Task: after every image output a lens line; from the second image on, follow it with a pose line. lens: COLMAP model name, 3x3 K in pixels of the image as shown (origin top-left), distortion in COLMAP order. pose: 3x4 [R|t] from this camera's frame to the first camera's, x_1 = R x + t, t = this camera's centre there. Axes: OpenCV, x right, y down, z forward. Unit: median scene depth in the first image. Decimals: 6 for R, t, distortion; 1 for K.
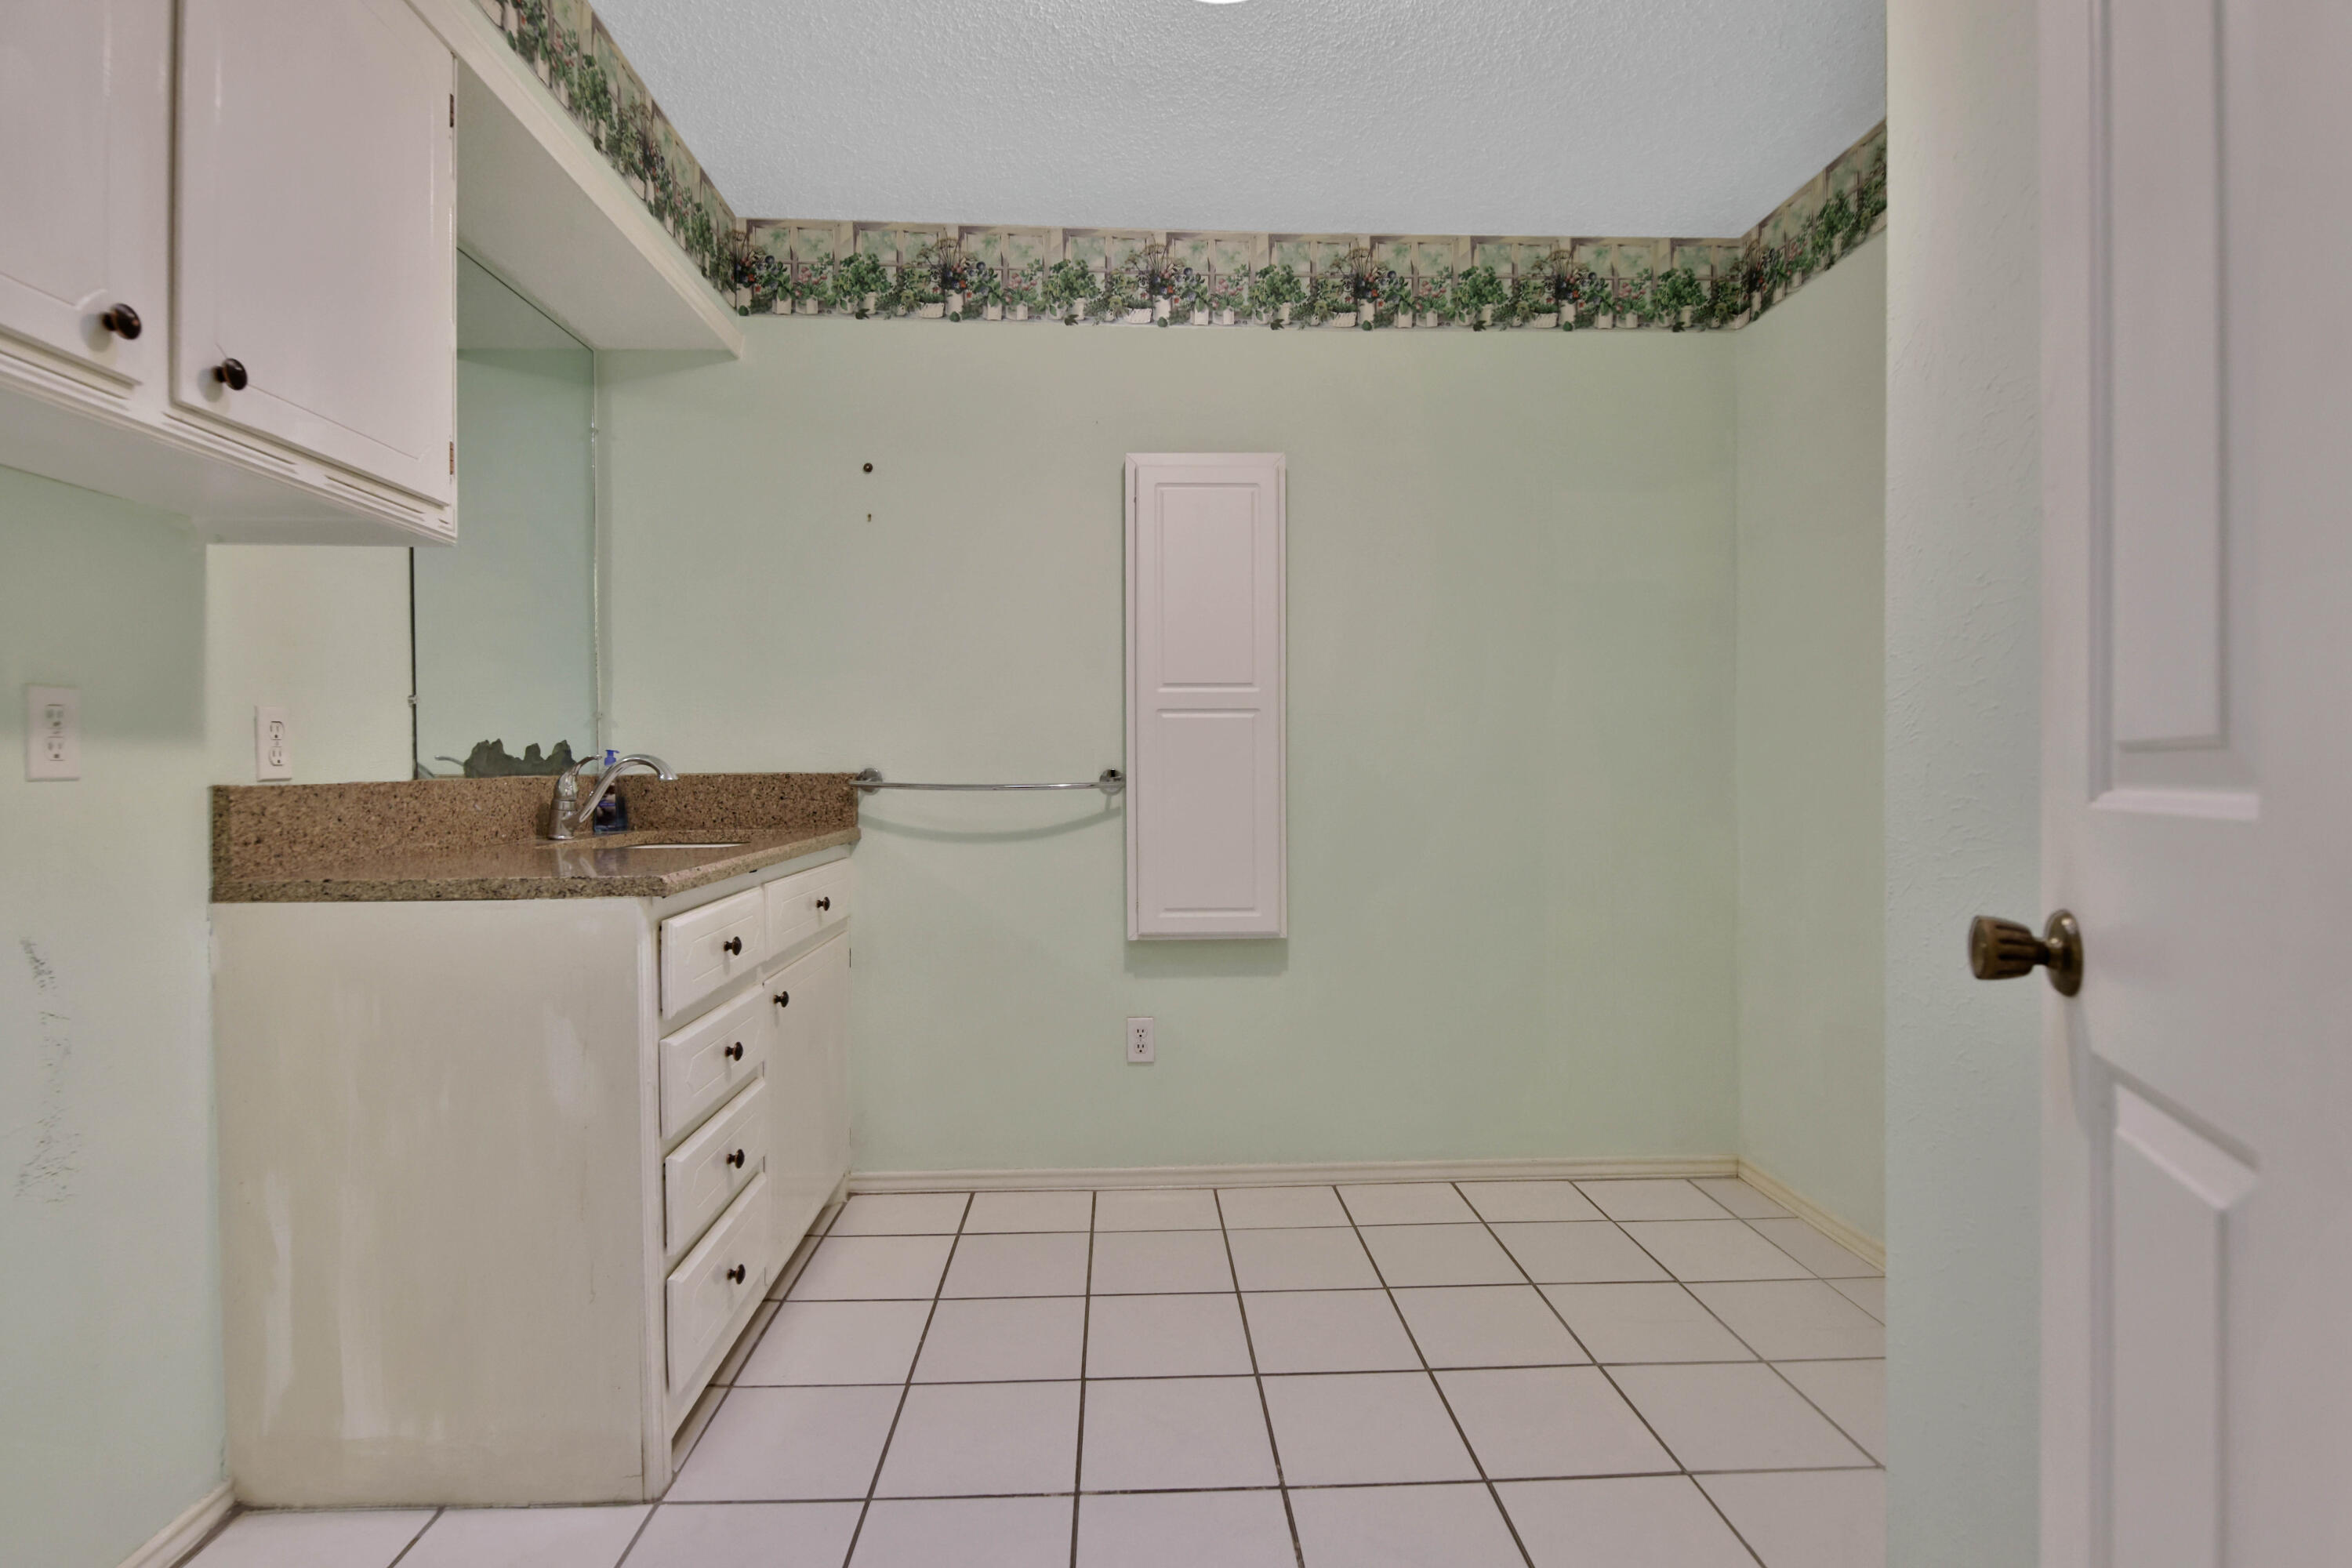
lens RADIAL K [[1092.5, 0, 1173.8], [0, 1092.5, 793.2], [0, 0, 1]] dist [-0.002822, -0.009466]
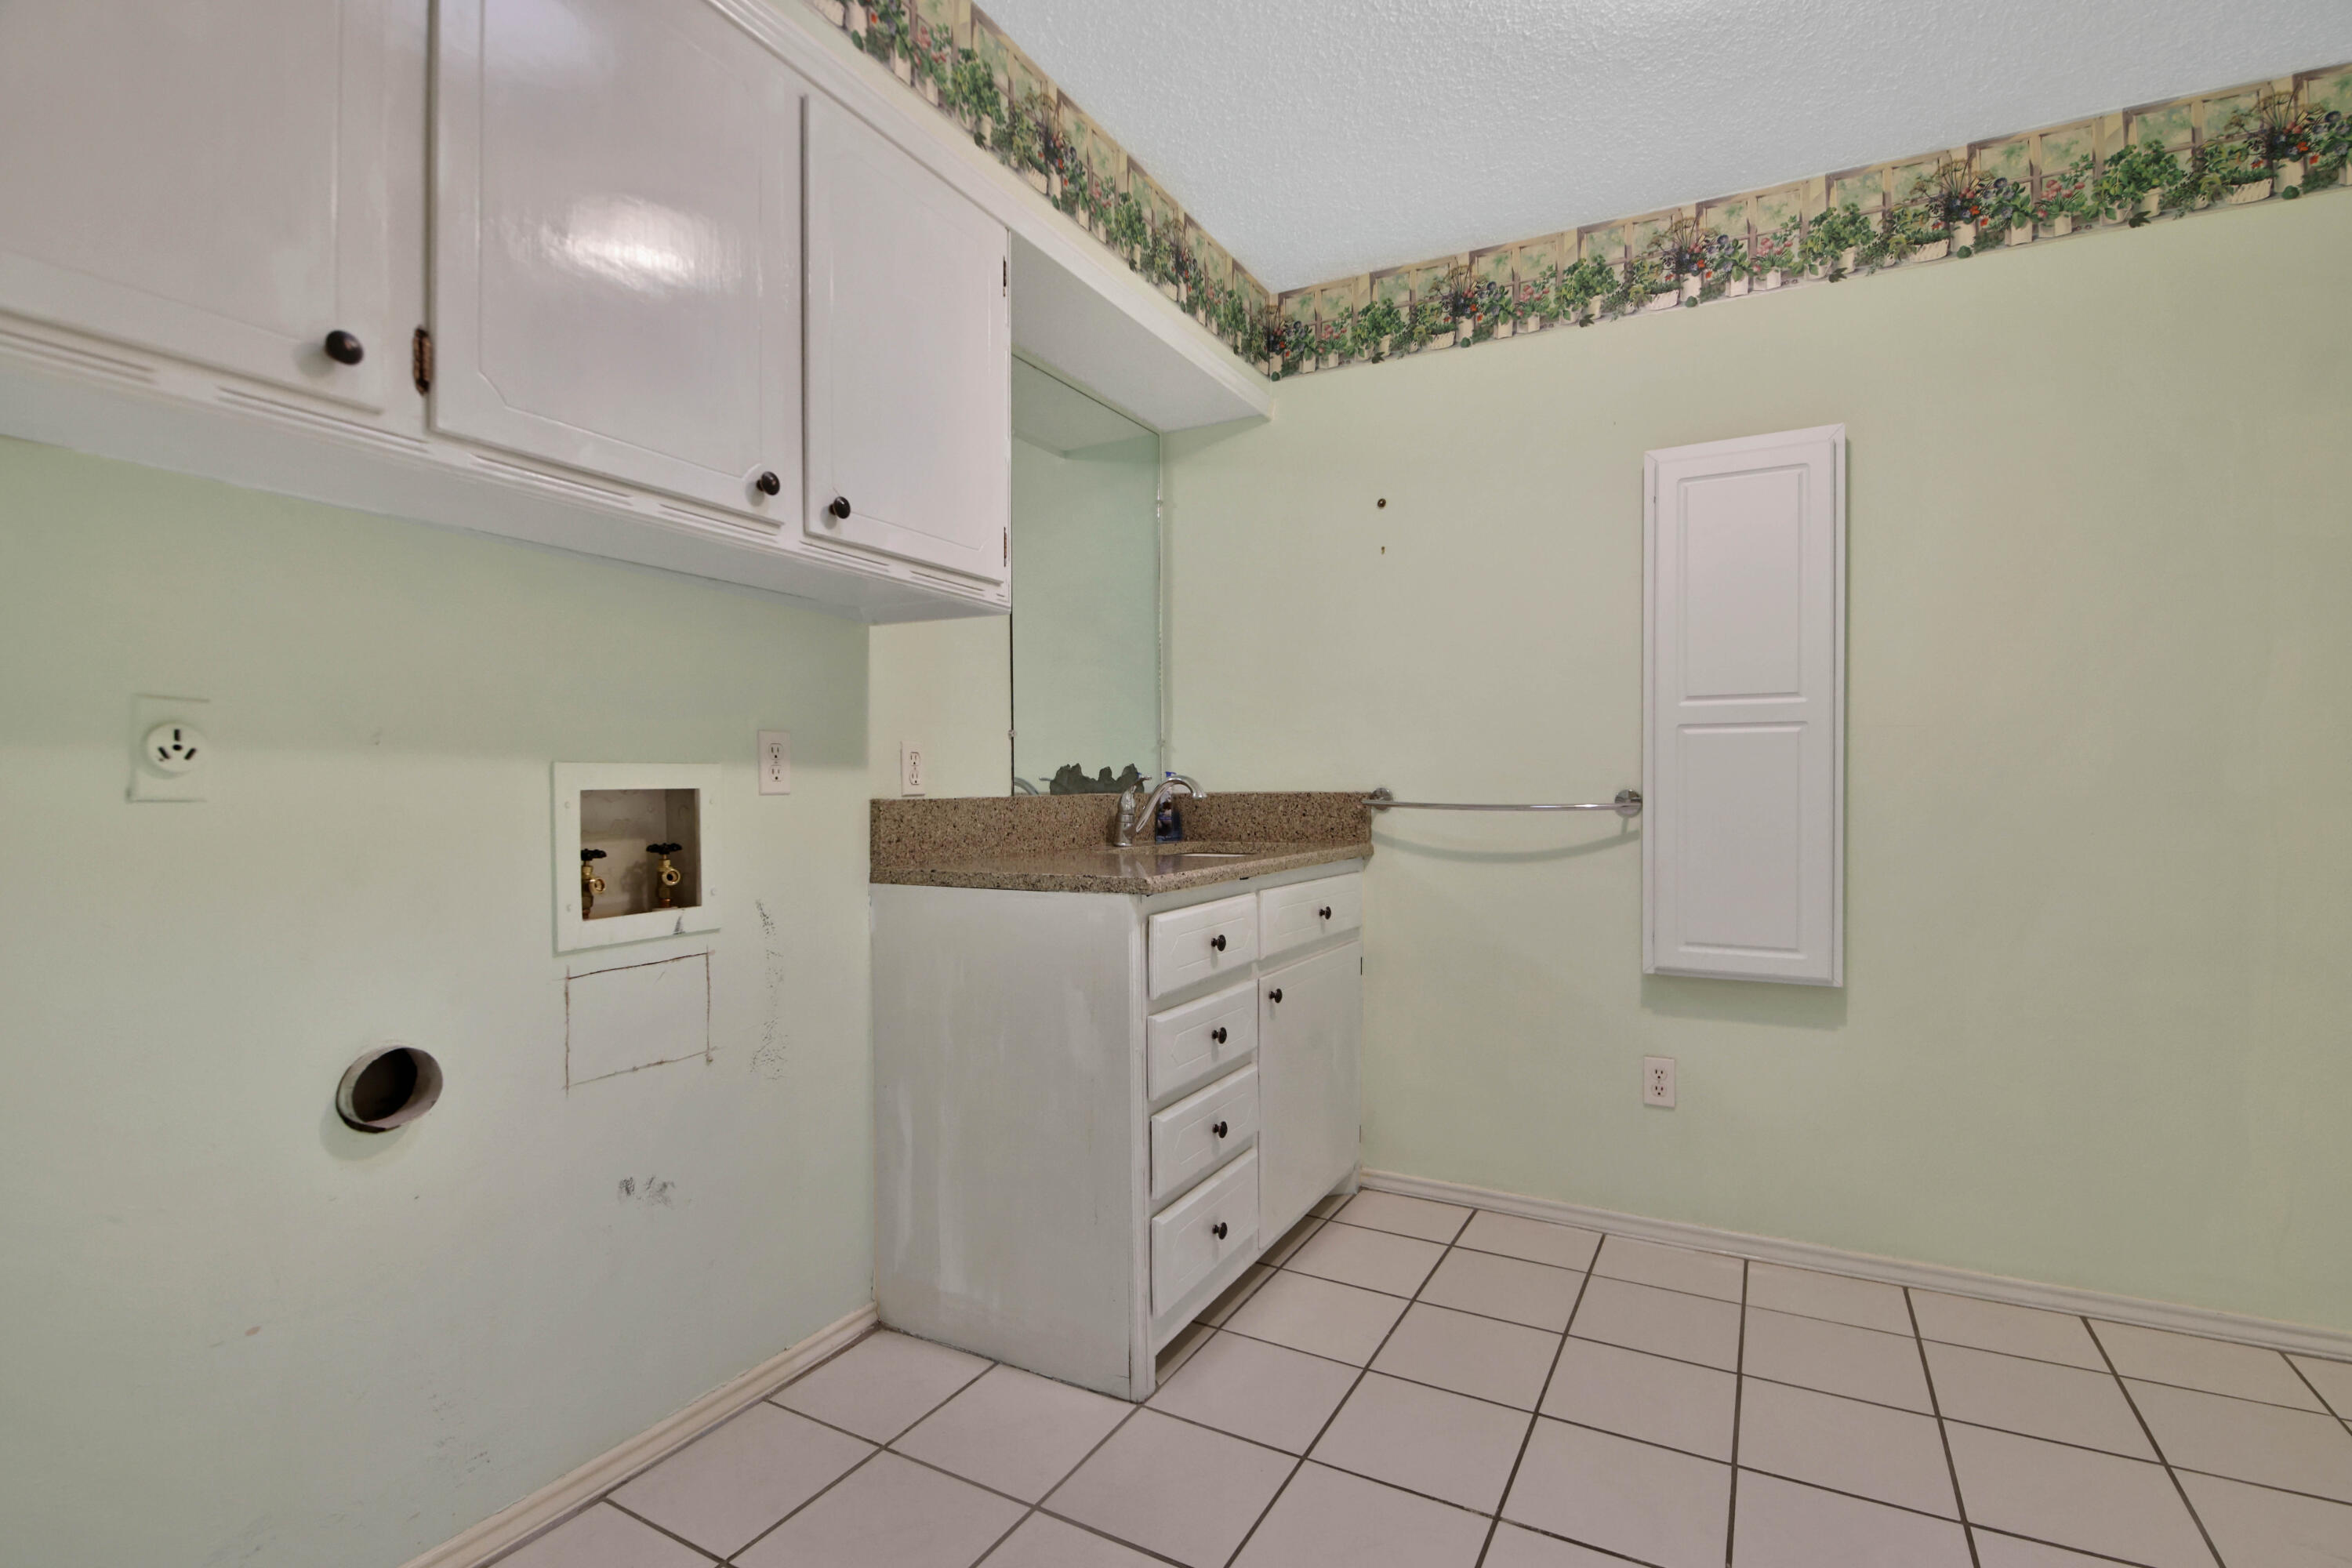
lens RADIAL K [[1092.5, 0, 1204.9], [0, 1092.5, 817.6], [0, 0, 1]] dist [-0.002822, -0.009466]
pose [[0.860192, 0.017124, -0.509683, 0.125070], [-0.014882, 0.999853, 0.008476, -0.000823], [0.509753, 0.000294, 0.860321, 0.006279]]
